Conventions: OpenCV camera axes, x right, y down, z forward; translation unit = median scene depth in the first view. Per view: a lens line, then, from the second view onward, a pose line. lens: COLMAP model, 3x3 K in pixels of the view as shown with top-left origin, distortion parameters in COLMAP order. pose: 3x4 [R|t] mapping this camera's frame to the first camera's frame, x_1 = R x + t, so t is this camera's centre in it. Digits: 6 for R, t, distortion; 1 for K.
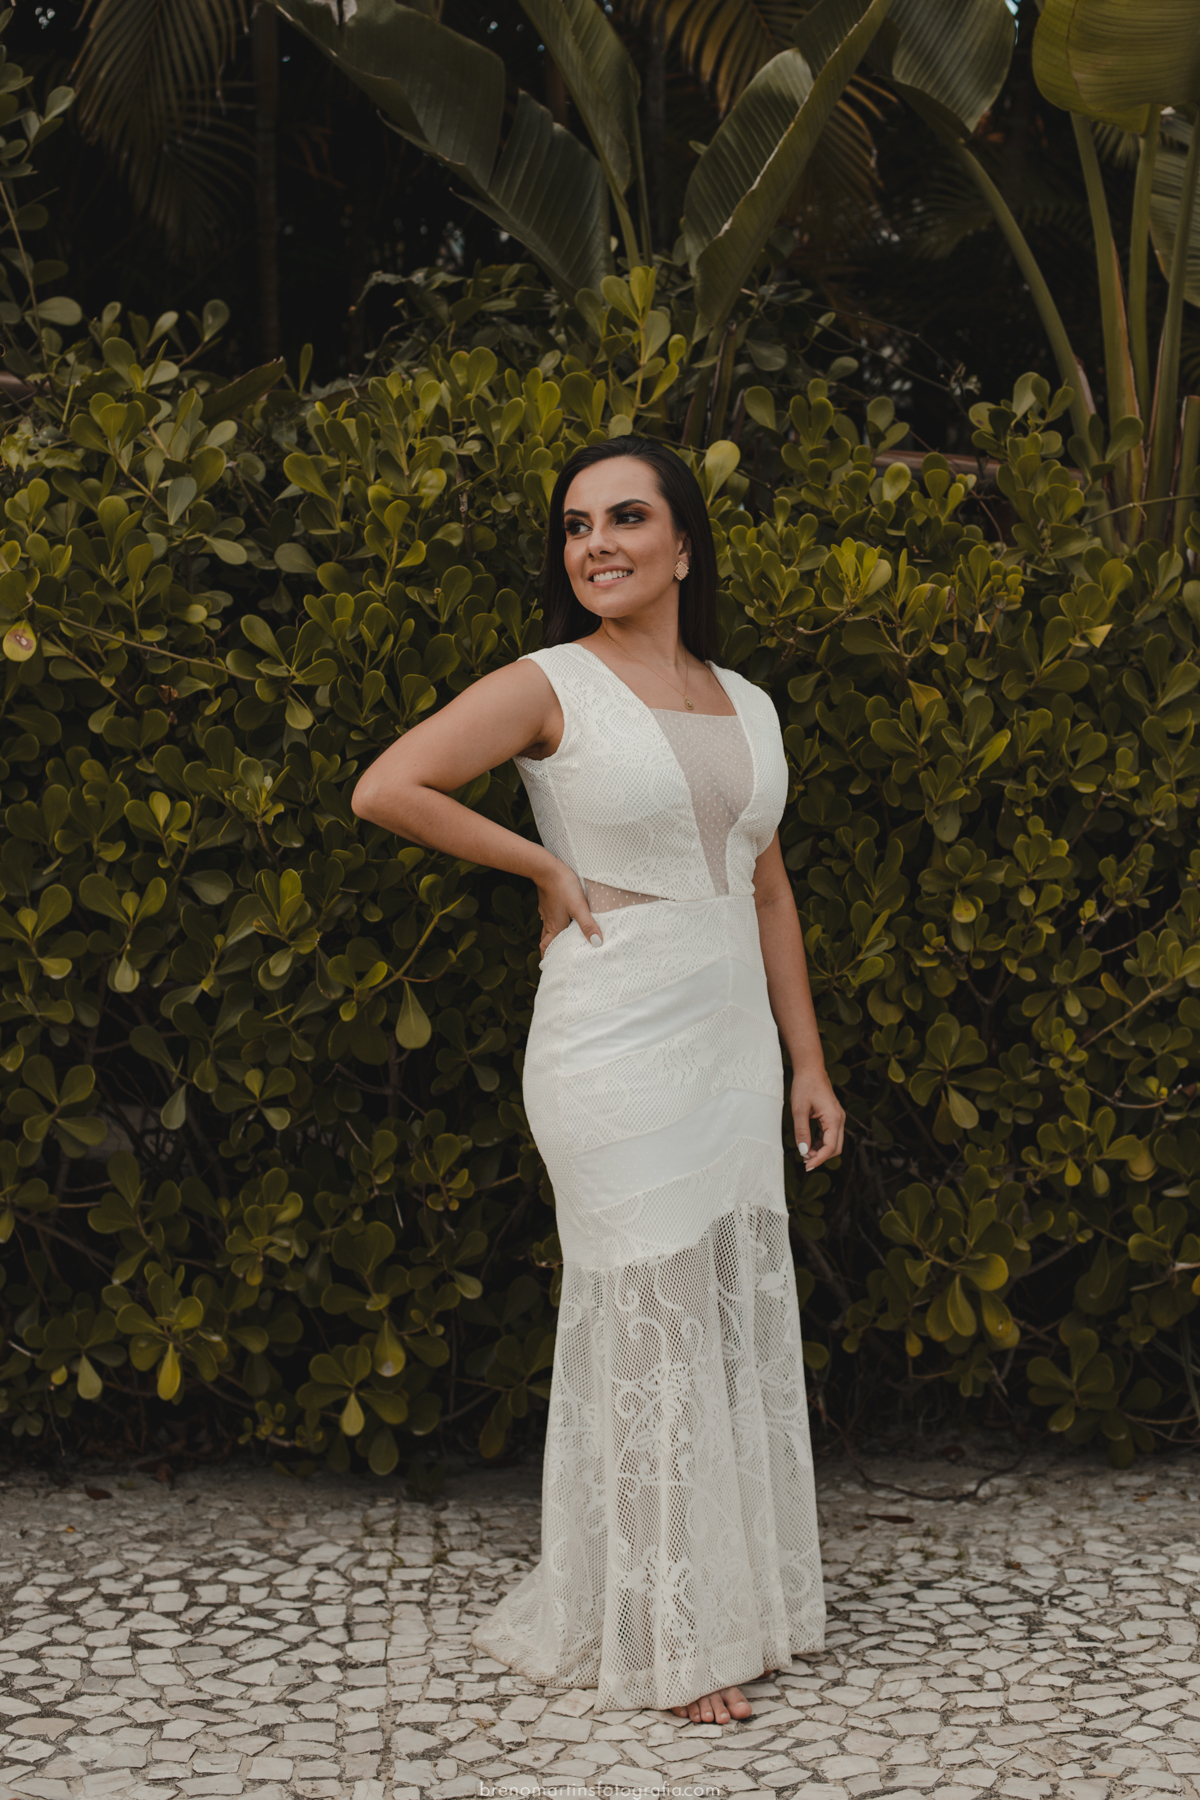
lens RADIAL K [[2774.4, 0, 603.3], [0, 2774.4, 819.8], [0, 0, 1]] dist [-0.145580, 0.000000]
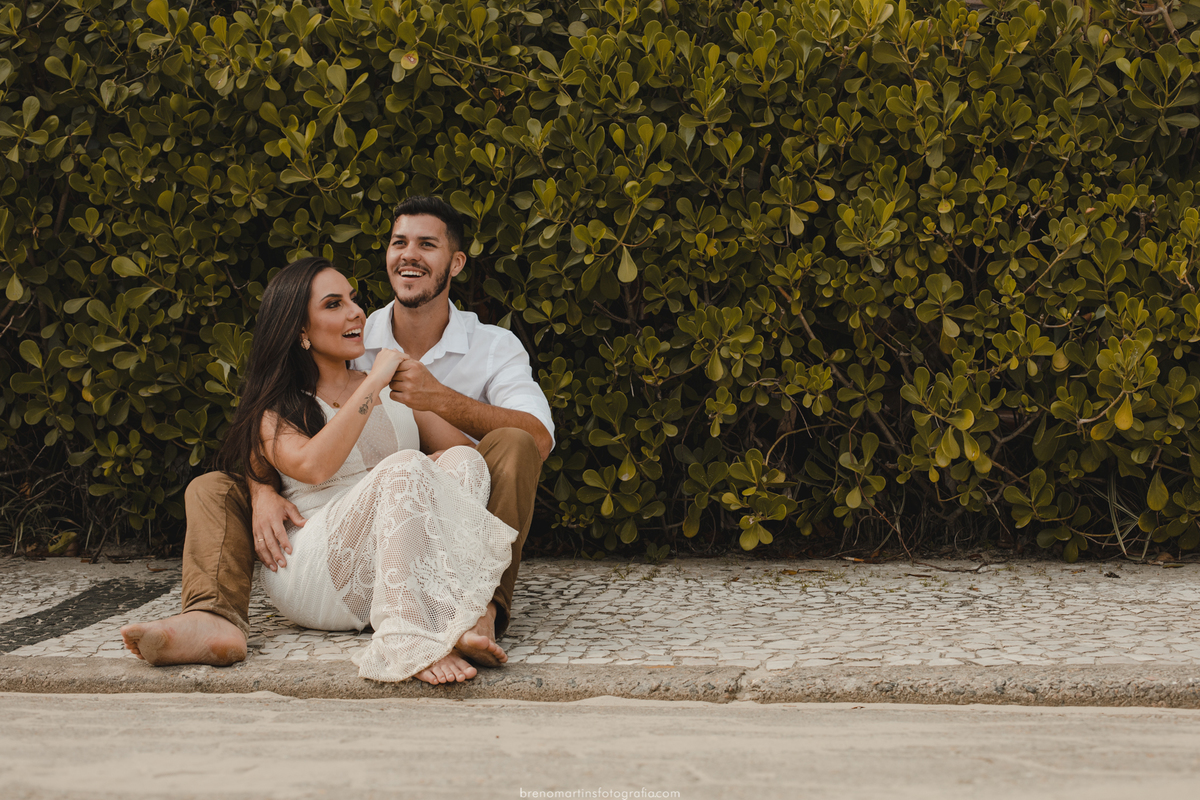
lens RADIAL K [[1735.9, 0, 672.5], [0, 1735.9, 393.2], [0, 0, 1]] dist [-0.126925, 0.000000]
pose [[0.976718, -0.003206, -0.214504, 0.195535], [-0.002853, 0.999606, -0.027929, 0.179948], [0.214509, 0.027890, 0.976324, -0.089479]]
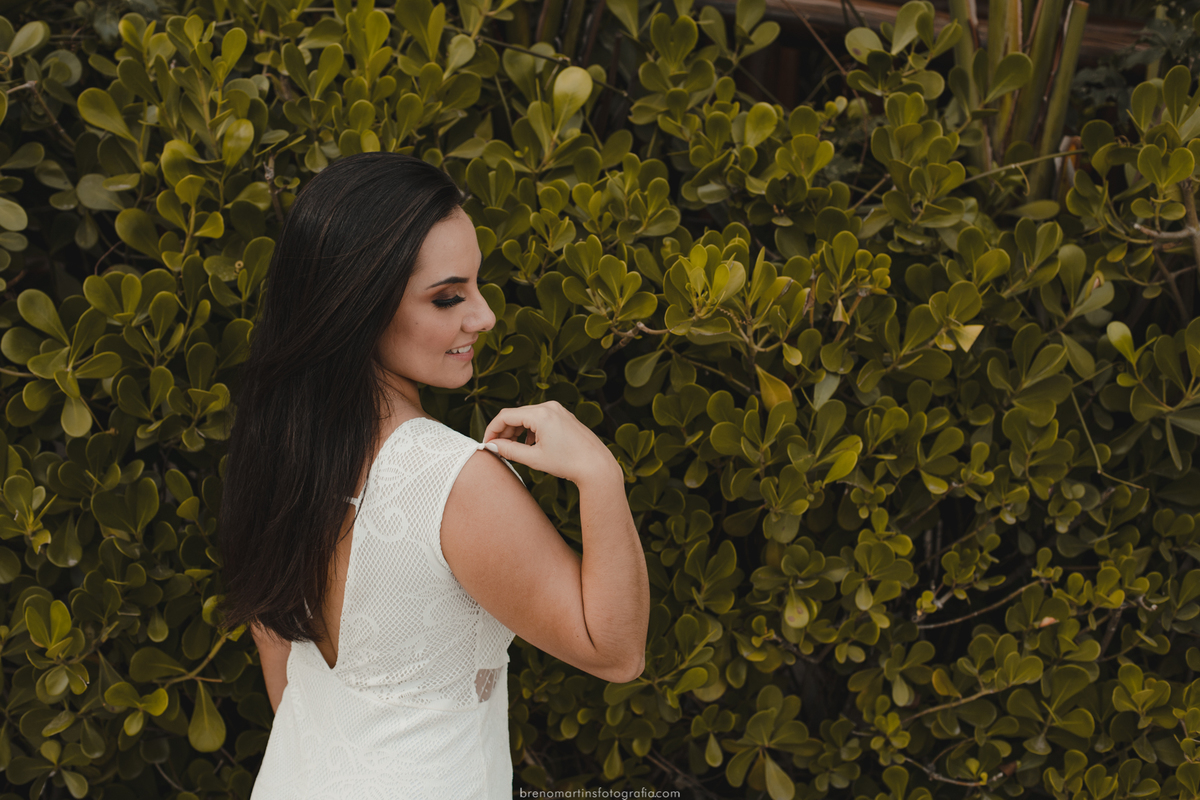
lens RADIAL K [[1849.6, 0, 567.6], [0, 1849.6, 357.9], [0, 0, 1]] dist [-0.145580, 0.000000]
pose [[0.998770, 0.047610, 0.013820, 0.039124], [-0.049508, 0.972396, 0.228024, -0.191728], [-0.002582, -0.228428, 0.973557, 0.406172]]
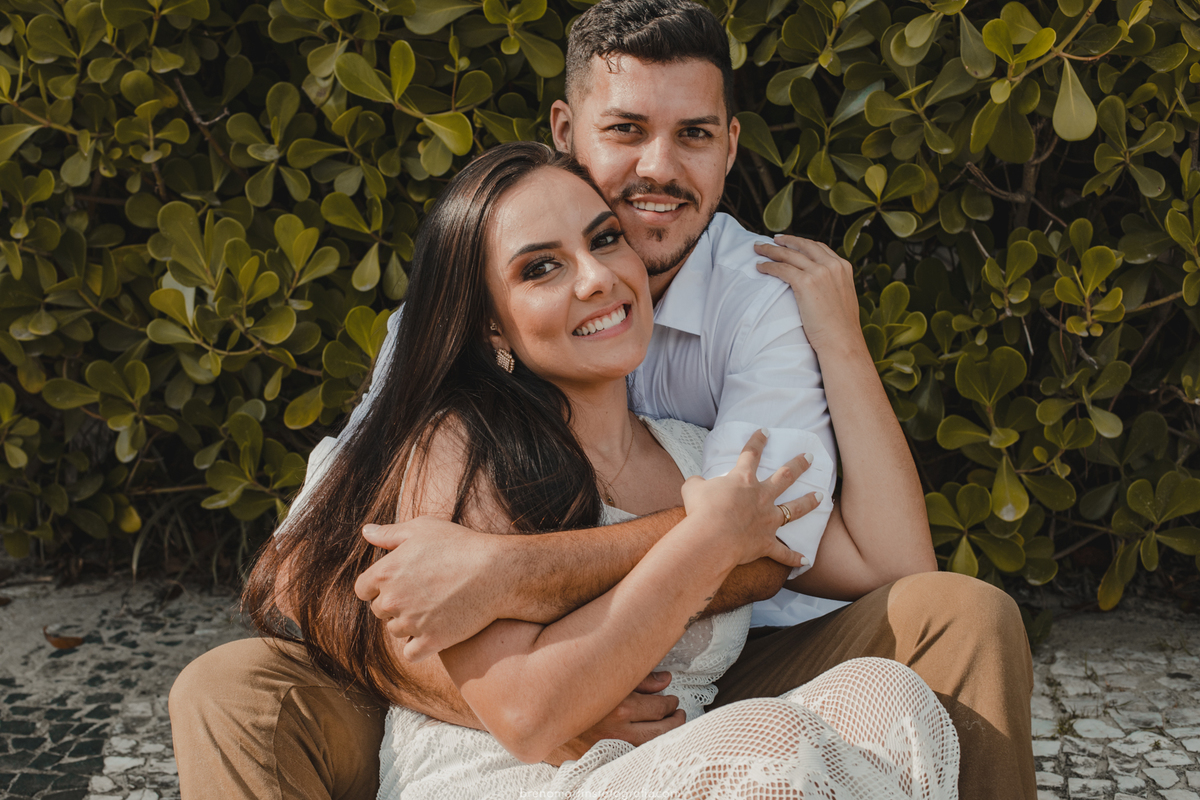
lens RADIAL K [[1849.6, 0, 597.2], [0, 1849.6, 401.0], [0, 0, 1]] dist [-0.145580, 0.000000]
pose [[0.980135, 0.033442, -0.195490, -0.095859], [-0.000136, 0.985794, 0.167959, 0.065675], [0.198330, -0.164596, 0.966216, 0.415920]]
